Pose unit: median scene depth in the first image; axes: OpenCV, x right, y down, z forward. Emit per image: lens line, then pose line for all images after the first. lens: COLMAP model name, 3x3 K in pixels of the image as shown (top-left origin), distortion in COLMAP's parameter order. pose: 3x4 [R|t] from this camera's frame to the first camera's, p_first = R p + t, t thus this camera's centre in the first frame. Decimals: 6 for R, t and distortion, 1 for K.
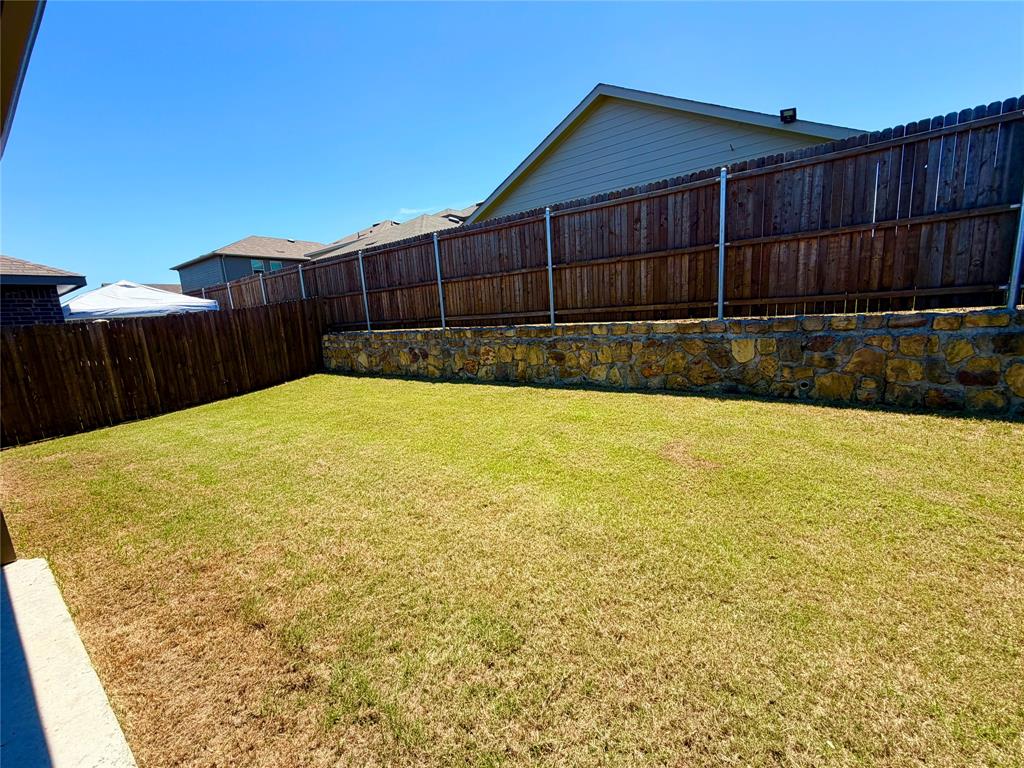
lens RADIAL K [[411.2, 0, 512.0], [0, 411.2, 384.0], [0, 0, 1]] dist [0.001177, -0.000169]
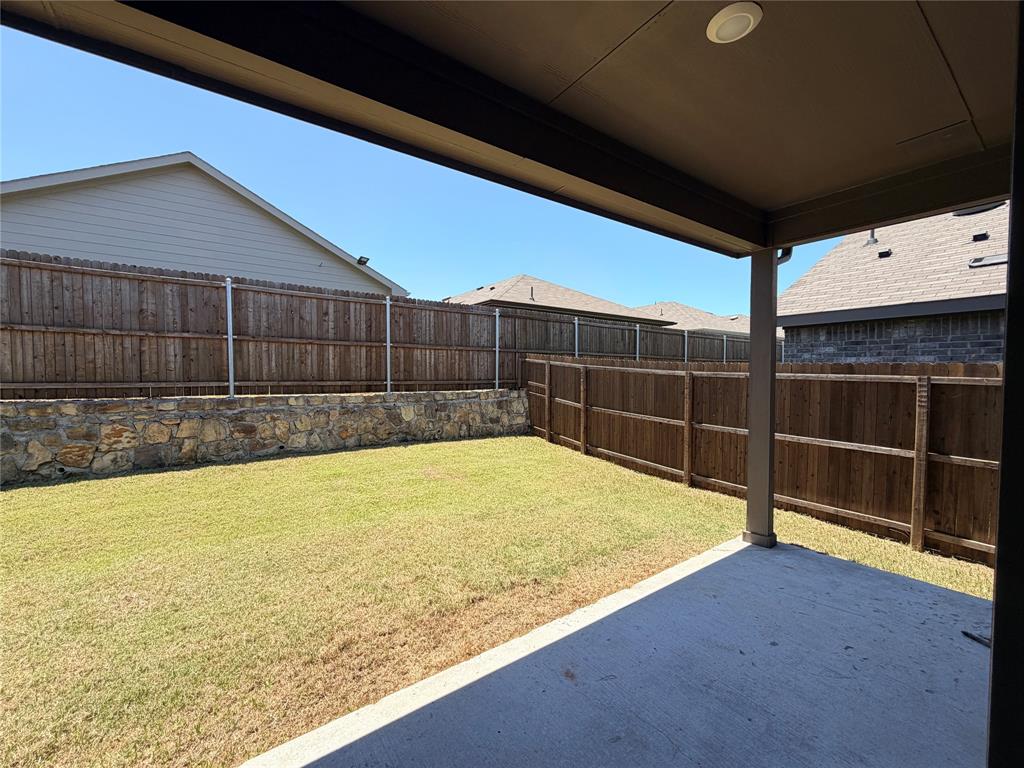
lens RADIAL K [[411.2, 0, 512.0], [0, 411.2, 384.0], [0, 0, 1]] dist [0.001177, -0.000169]
pose [[0.318562, 0.039151, 0.947093, -0.660043], [0.140099, 0.986229, -0.087892, 0.000730], [-0.937492, 0.160686, 0.308690, 0.114085]]
